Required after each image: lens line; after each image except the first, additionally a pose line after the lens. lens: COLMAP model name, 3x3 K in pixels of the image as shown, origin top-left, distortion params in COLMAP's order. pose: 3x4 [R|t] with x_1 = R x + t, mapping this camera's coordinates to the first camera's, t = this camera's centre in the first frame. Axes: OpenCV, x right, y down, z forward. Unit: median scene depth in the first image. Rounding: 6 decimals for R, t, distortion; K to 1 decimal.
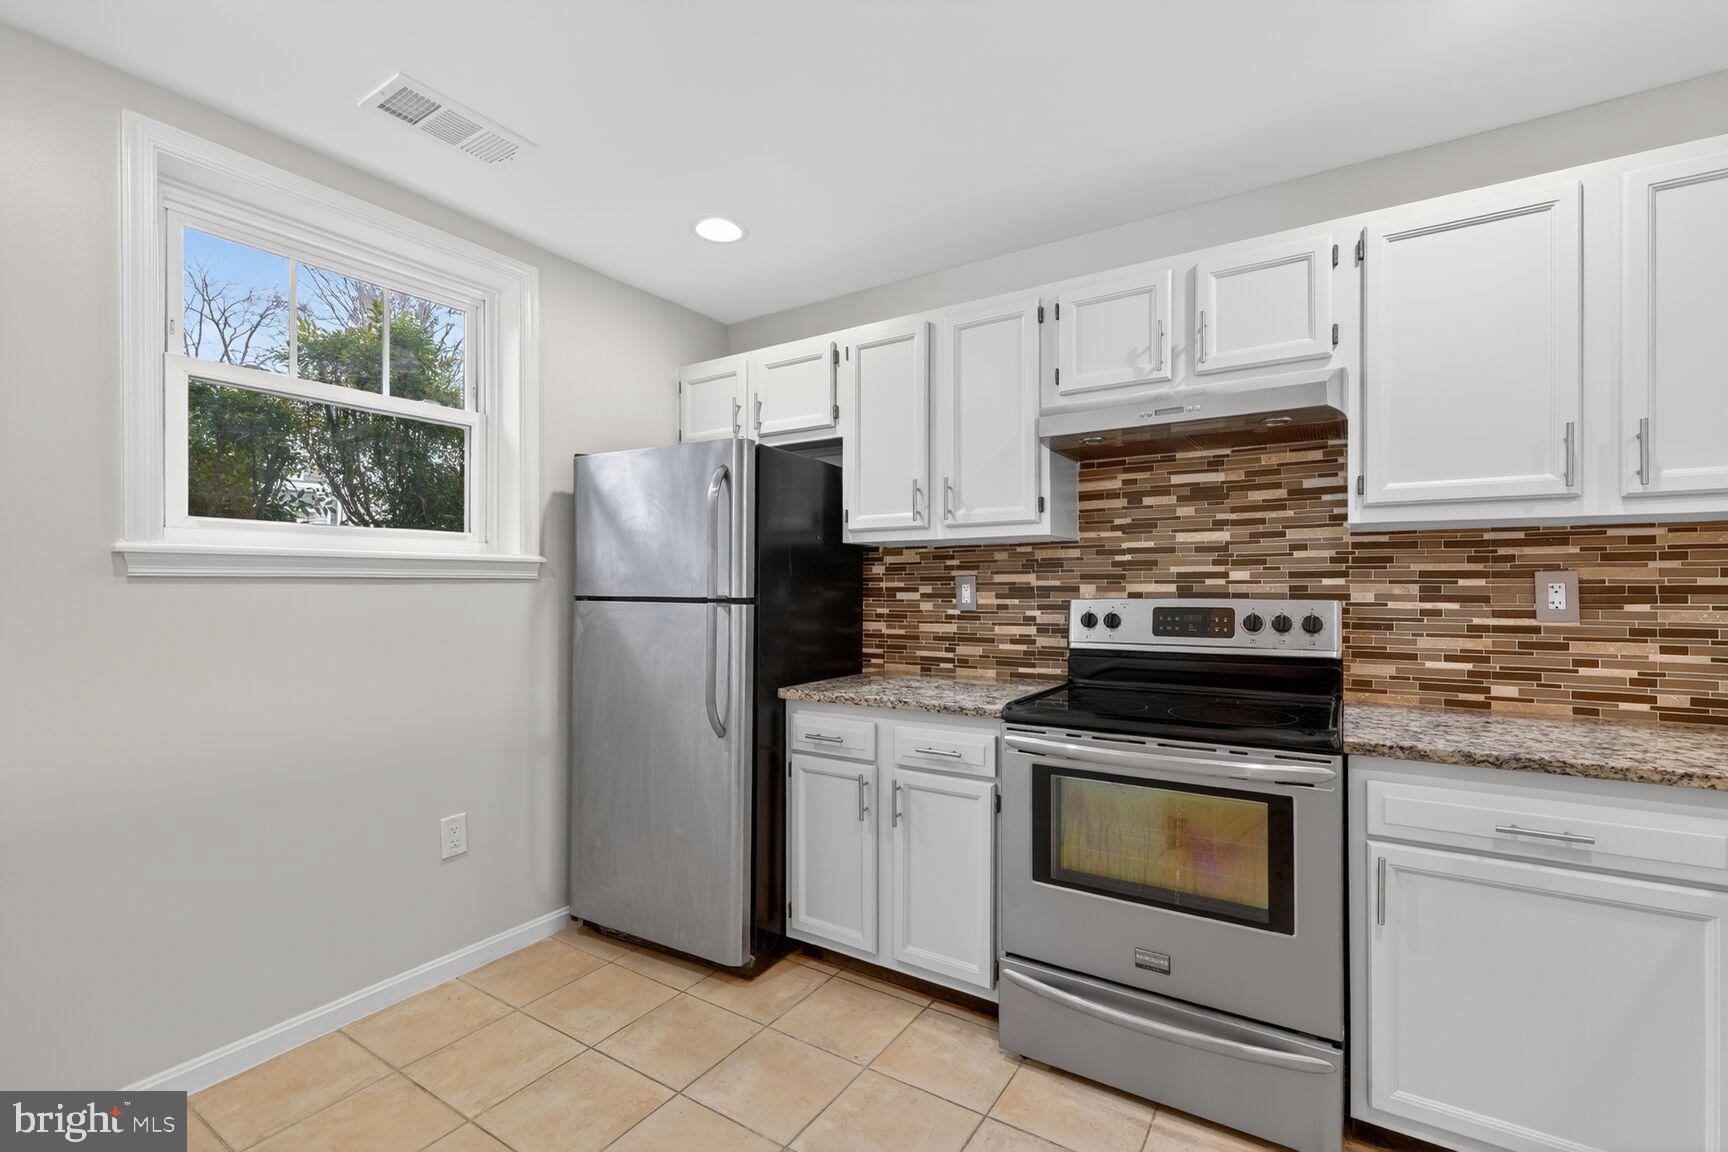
lens RADIAL K [[760.6, 0, 864.7], [0, 760.6, 584.0], [0, 0, 1]] dist [0.000525, -0.000041]
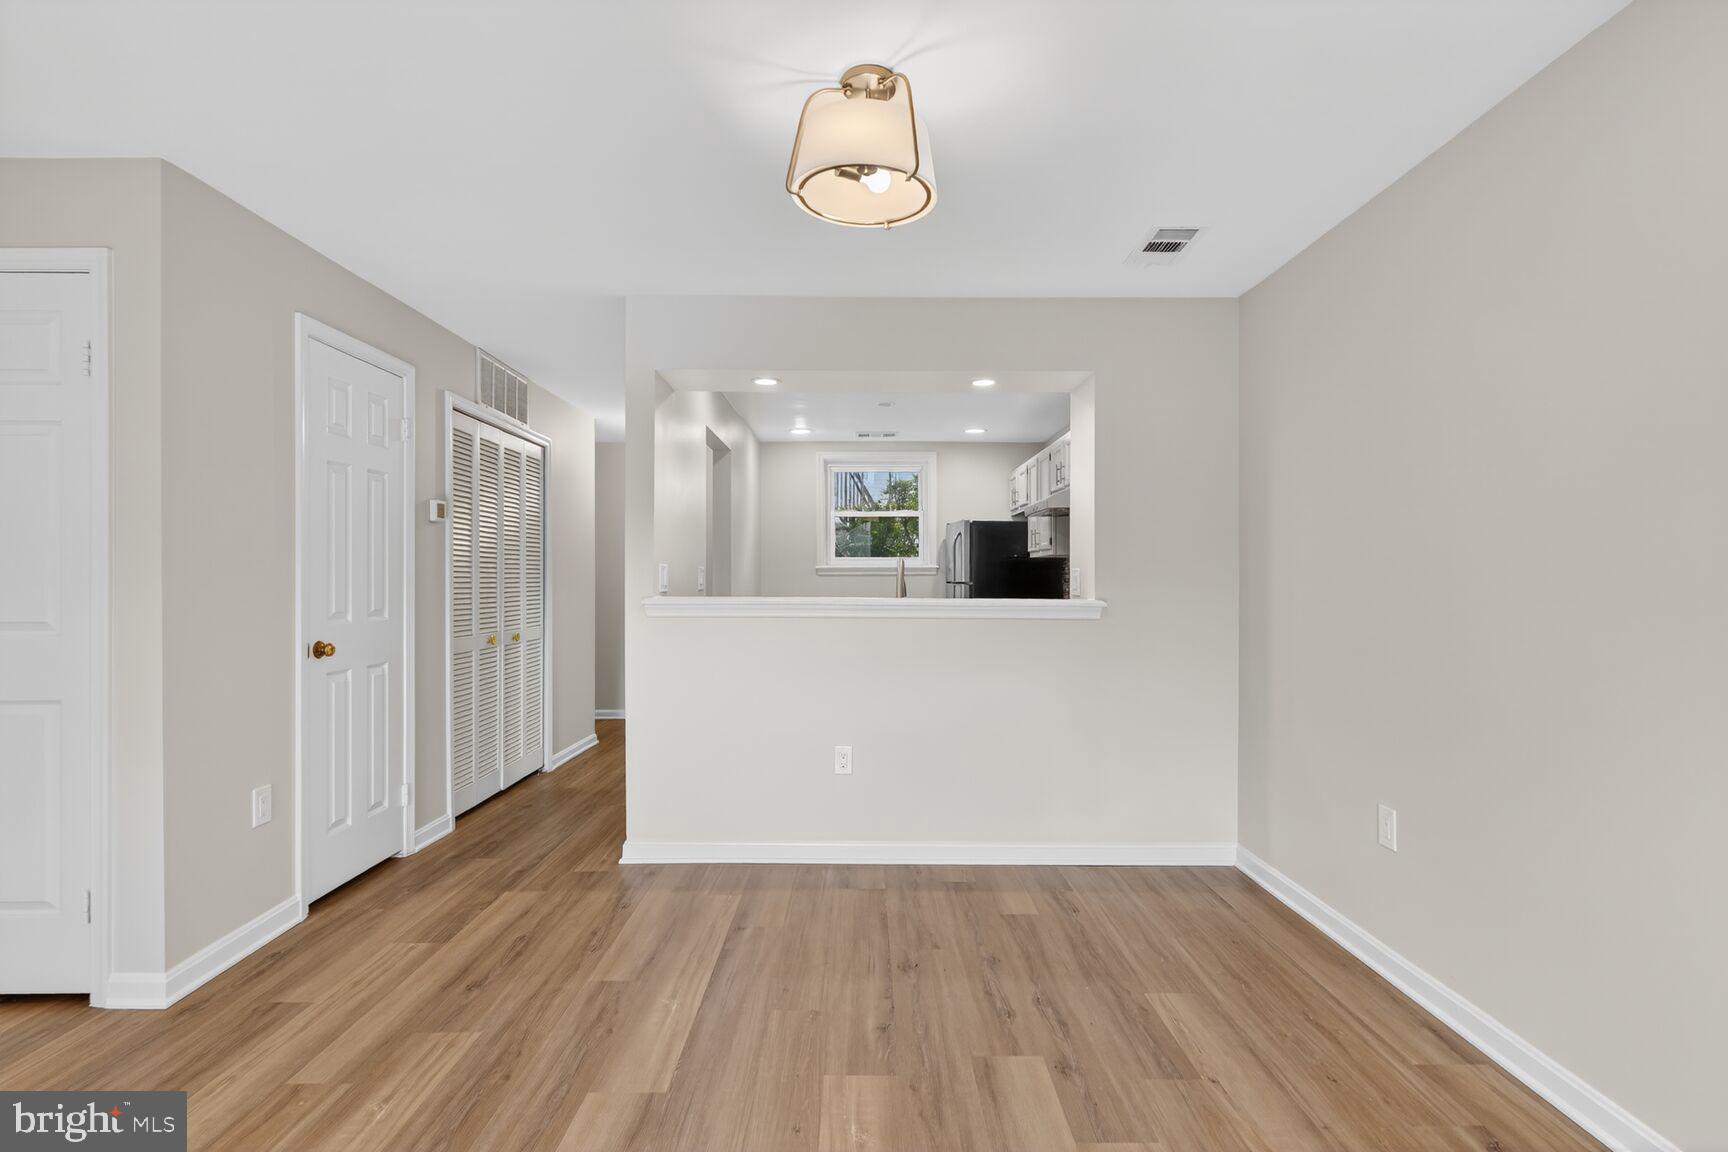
lens RADIAL K [[831.9, 0, 864.0], [0, 831.9, 576.0], [0, 0, 1]] dist [-0.000376, -0.000009]
pose [[0.543895, -0.001157, -0.839153, 2.008497], [0.001257, 0.999999, -0.000564, -0.000609], [0.839153, -0.000748, 0.543896, -0.811001]]
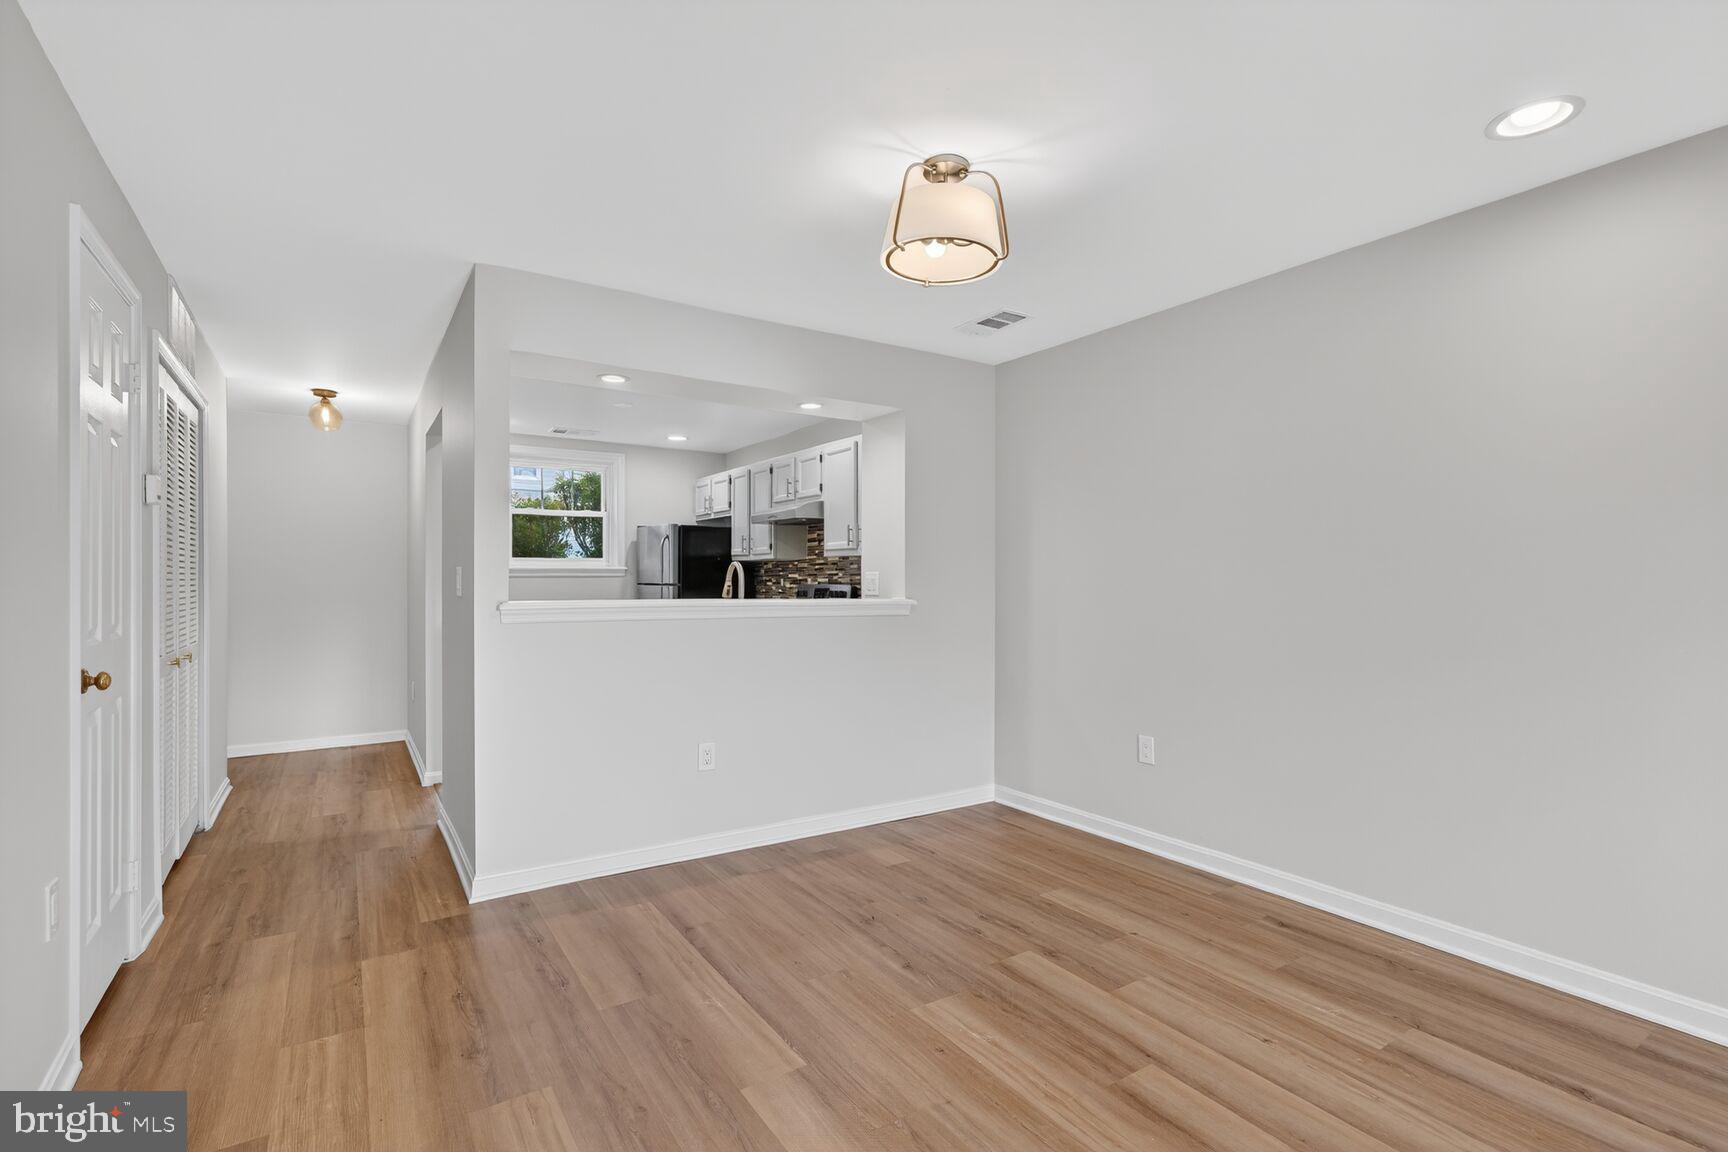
lens RADIAL K [[805.3, 0, 863.9], [0, 805.3, 576.5], [0, 0, 1]] dist [0.000767, 0.000155]
pose [[0.912311, 0.000324, -0.409498, 1.600774], [-0.000198, 1.000000, 0.000350, -0.006766], [0.409498, -0.000238, 0.912311, -1.294540]]
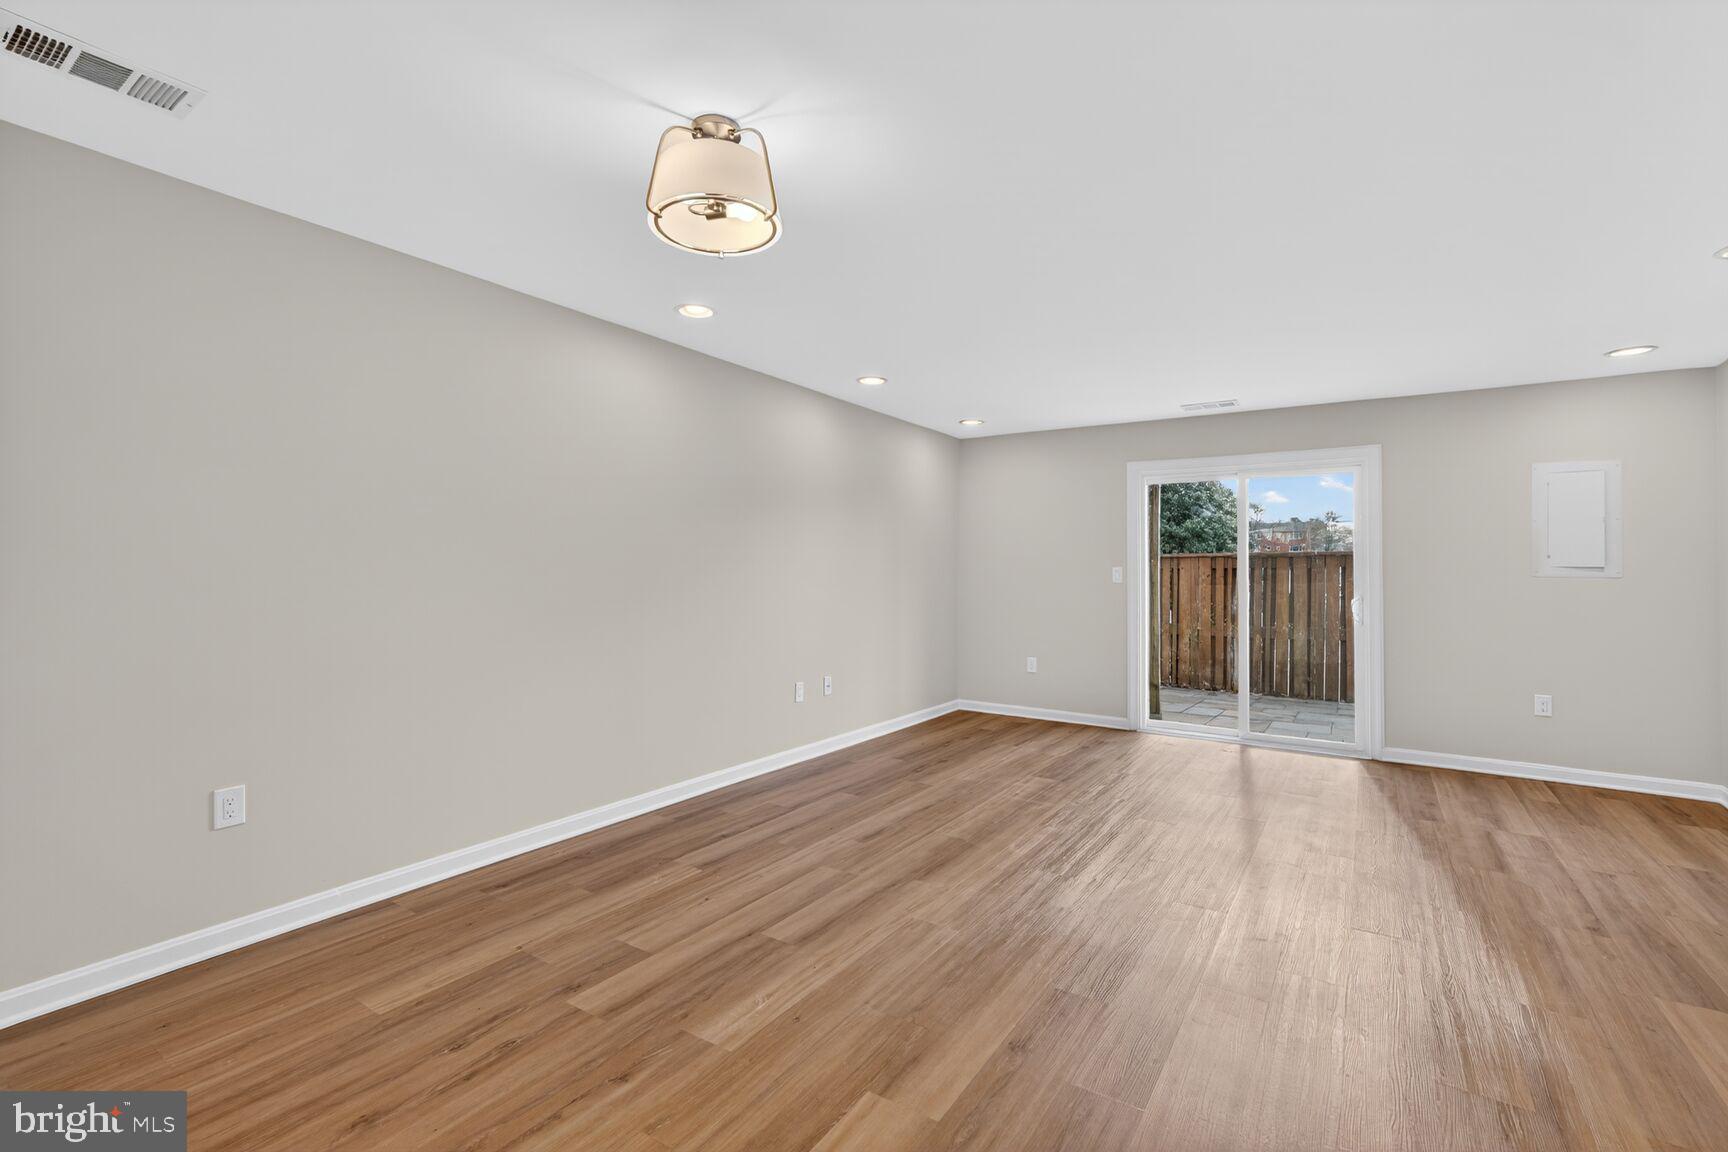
lens RADIAL K [[769.7, 0, 866.7], [0, 769.7, 551.9], [0, 0, 1]] dist [-0.000634, -0.000139]
pose [[0.005006, 0.027087, 0.999621, 0.391213], [-0.008761, 0.999596, -0.027043, -0.000020], [-0.999949, -0.008622, 0.005241, -0.517120]]
